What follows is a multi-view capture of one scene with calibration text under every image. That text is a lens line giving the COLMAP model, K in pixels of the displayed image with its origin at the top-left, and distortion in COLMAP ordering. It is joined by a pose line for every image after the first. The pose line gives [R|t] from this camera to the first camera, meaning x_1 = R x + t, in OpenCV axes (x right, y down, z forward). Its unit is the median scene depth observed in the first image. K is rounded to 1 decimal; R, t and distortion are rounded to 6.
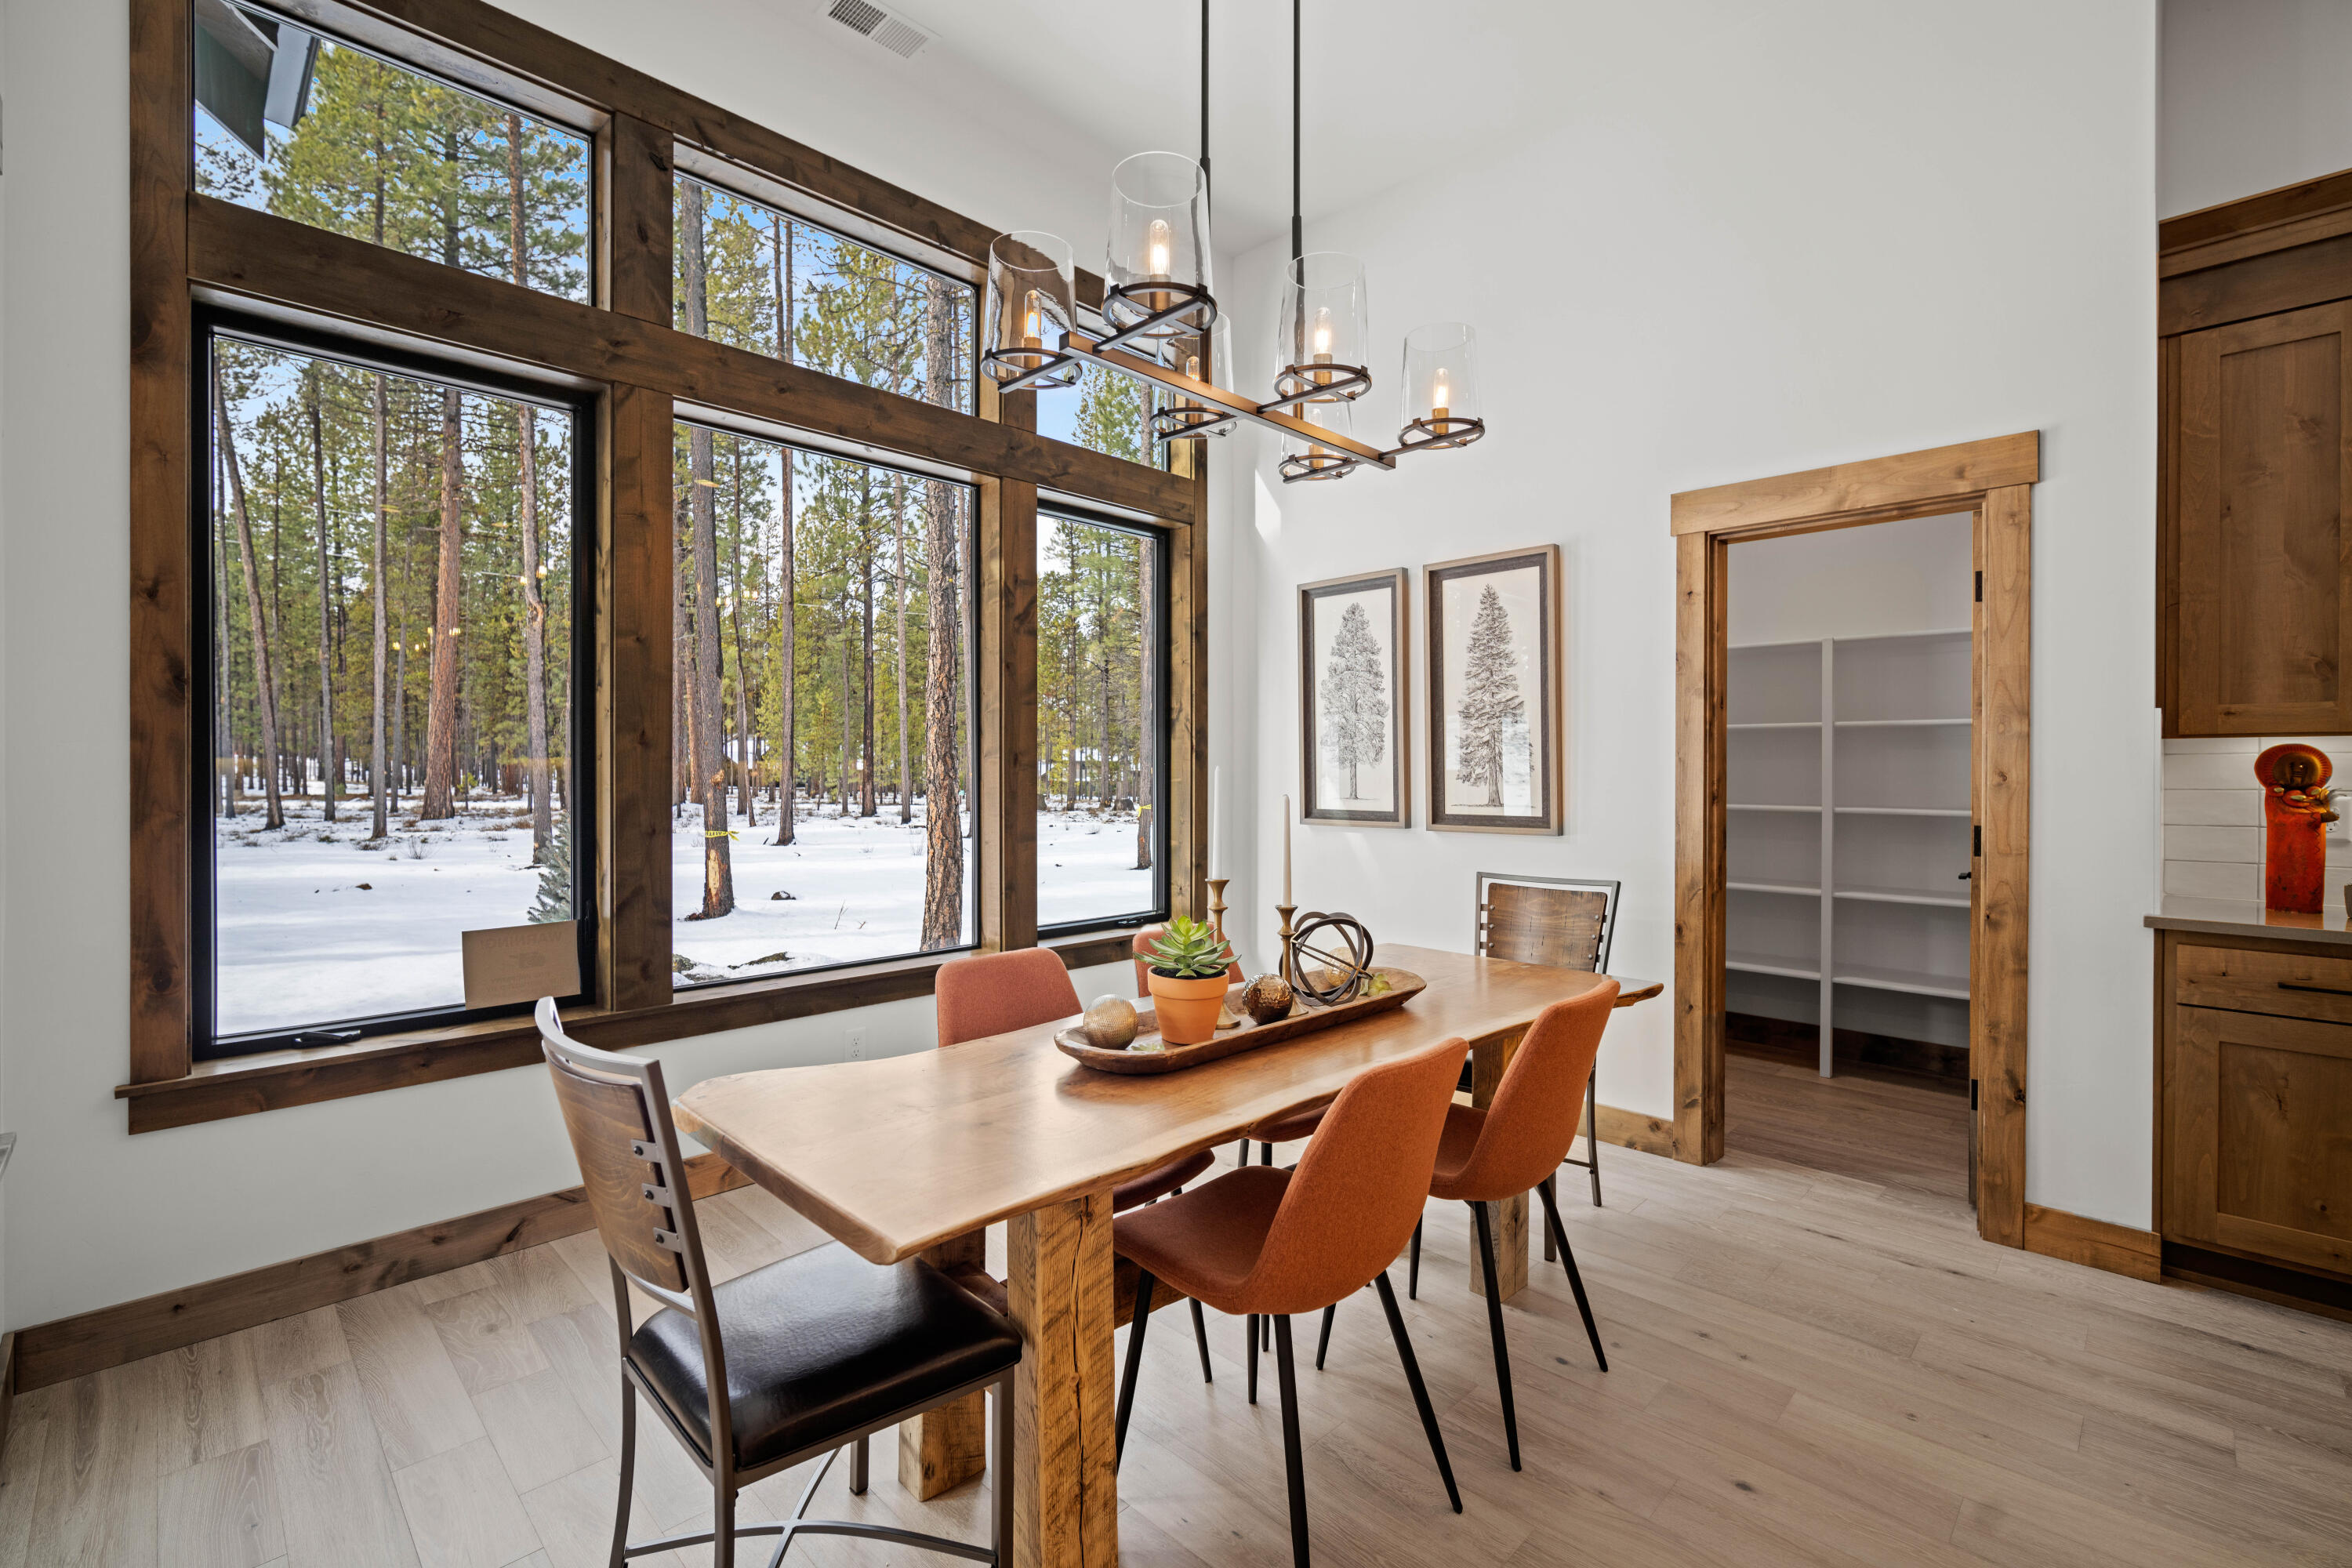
lens RADIAL K [[1019.4, 0, 1173.1], [0, 1019.4, 777.4], [0, 0, 1]] dist [-0.003272, 0.000324]
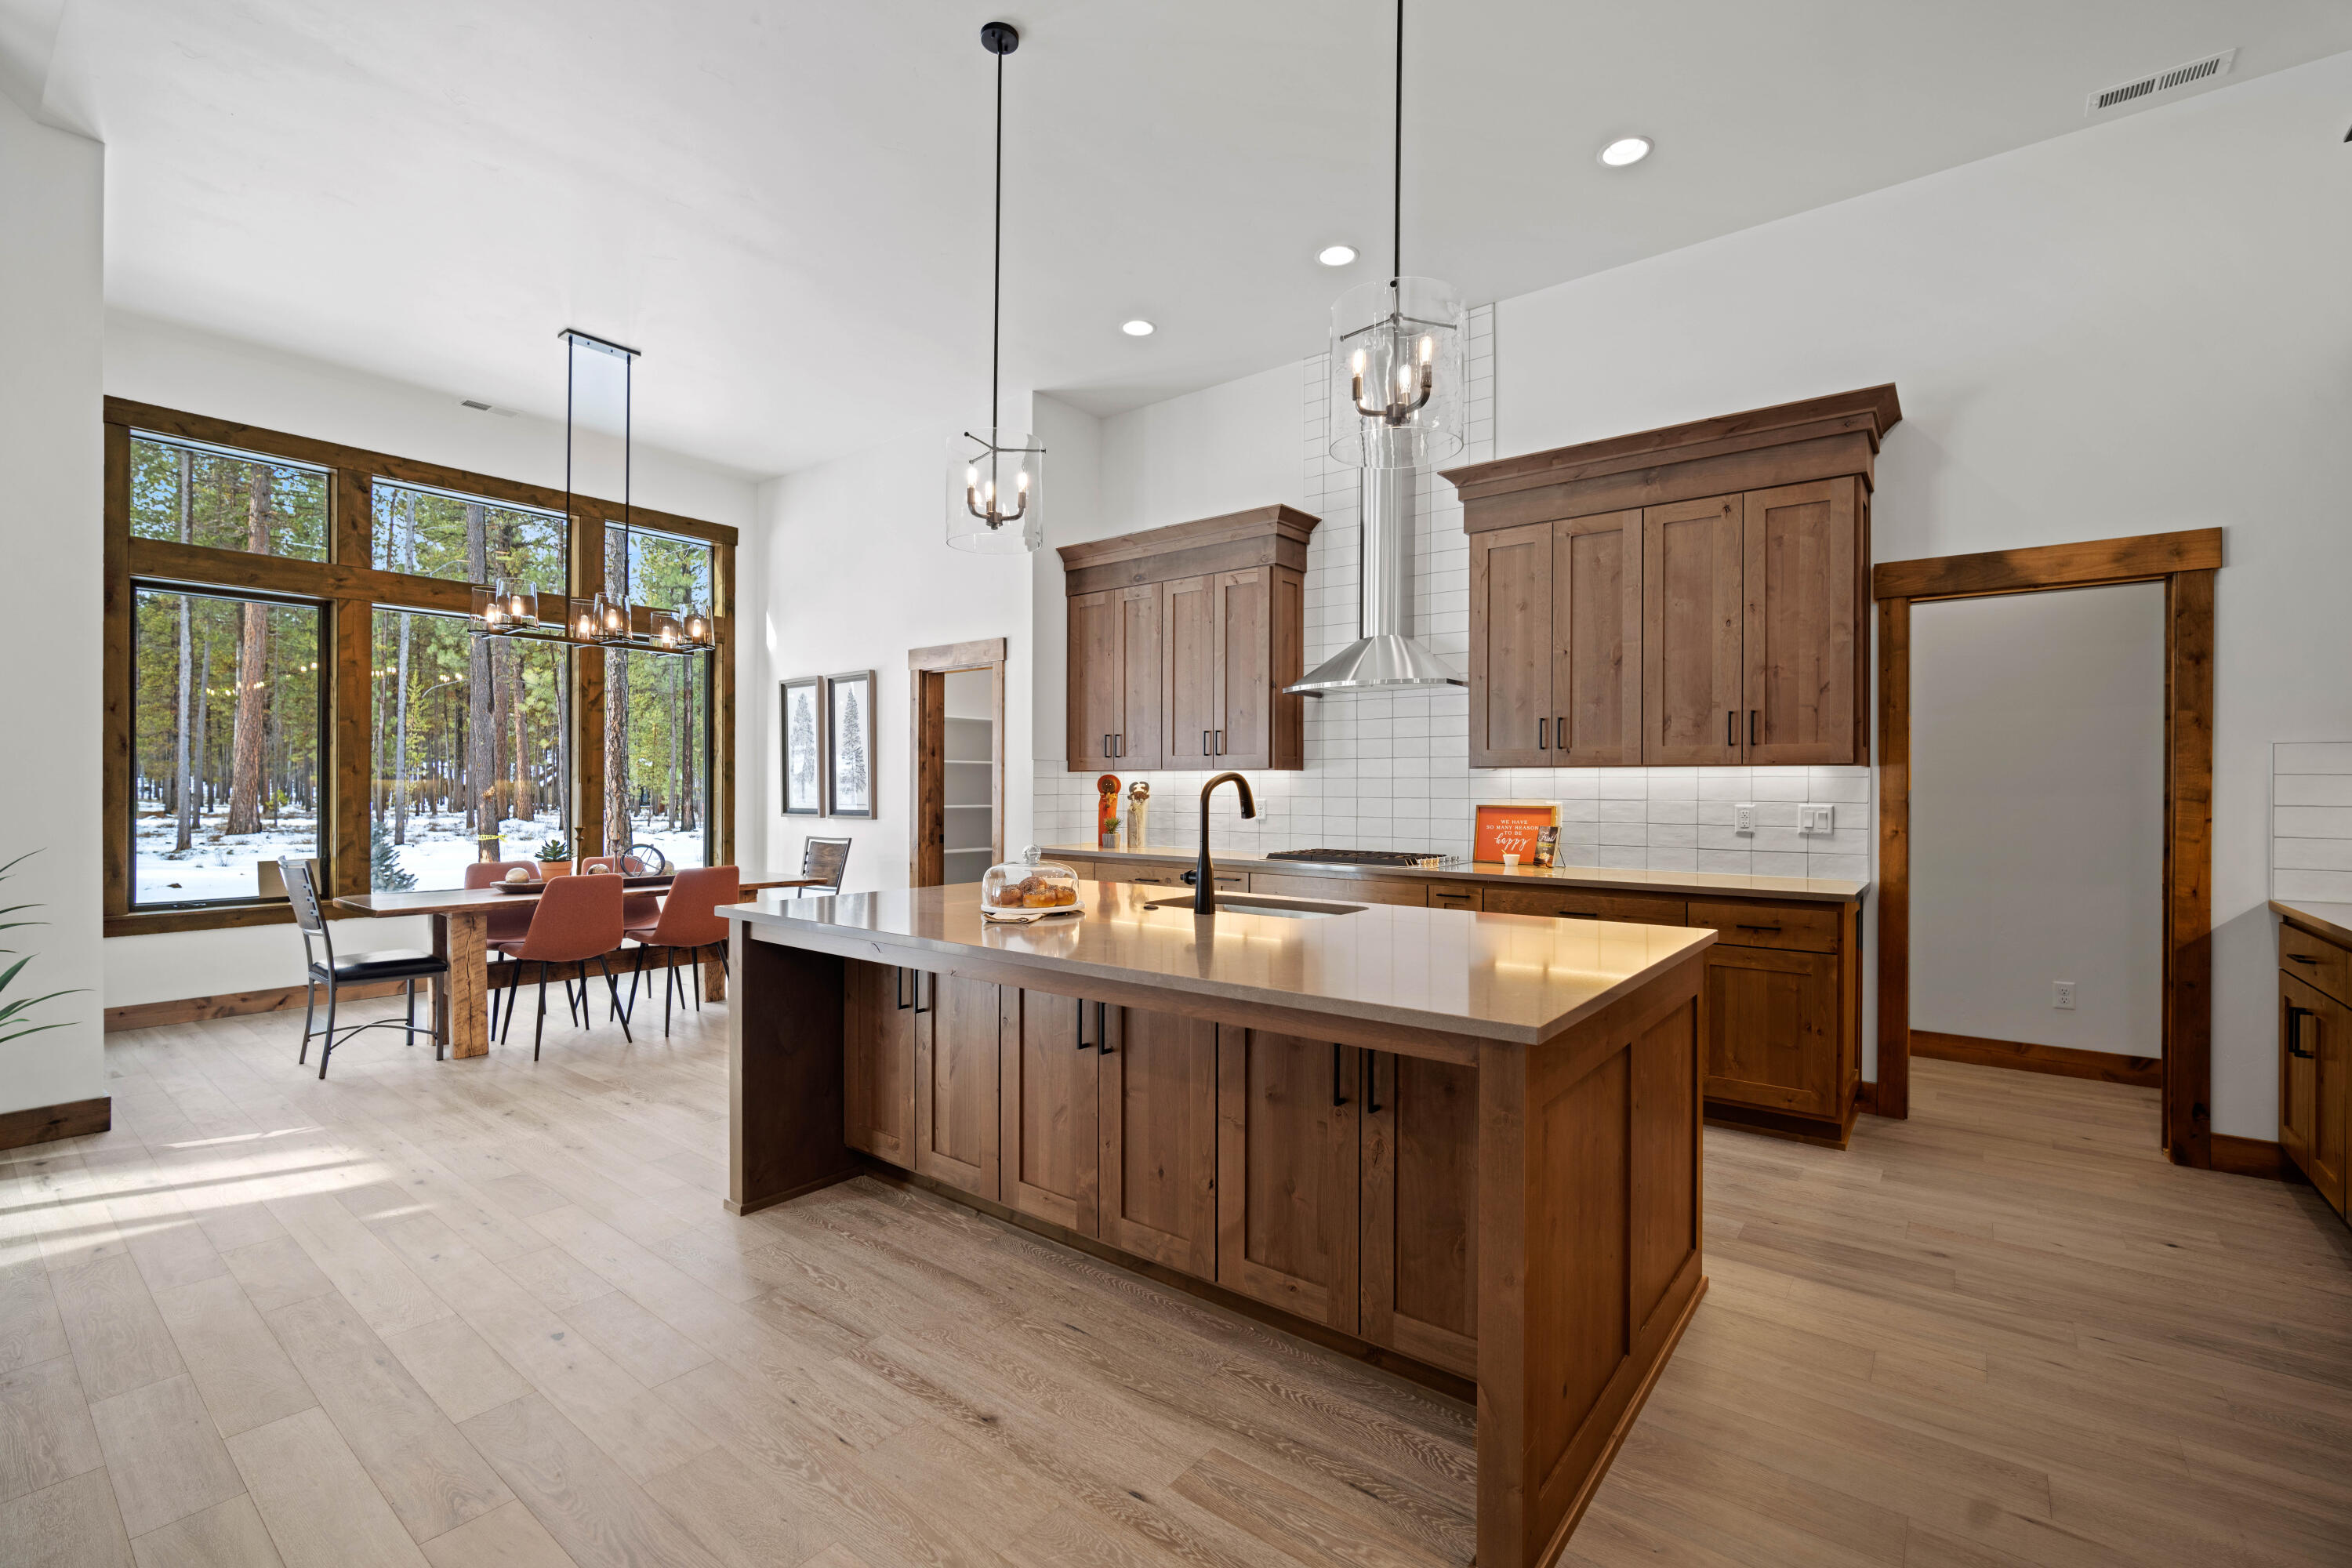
lens RADIAL K [[1024.2, 0, 1171.5], [0, 1024.2, 790.8], [0, 0, 1]] dist [-0.001302, 0.000027]
pose [[0.993867, 0.000837, 0.110581, 0.747231], [-0.000299, 0.999988, -0.004886, 0.012278], [-0.110584, 0.004823, 0.993855, -1.036478]]
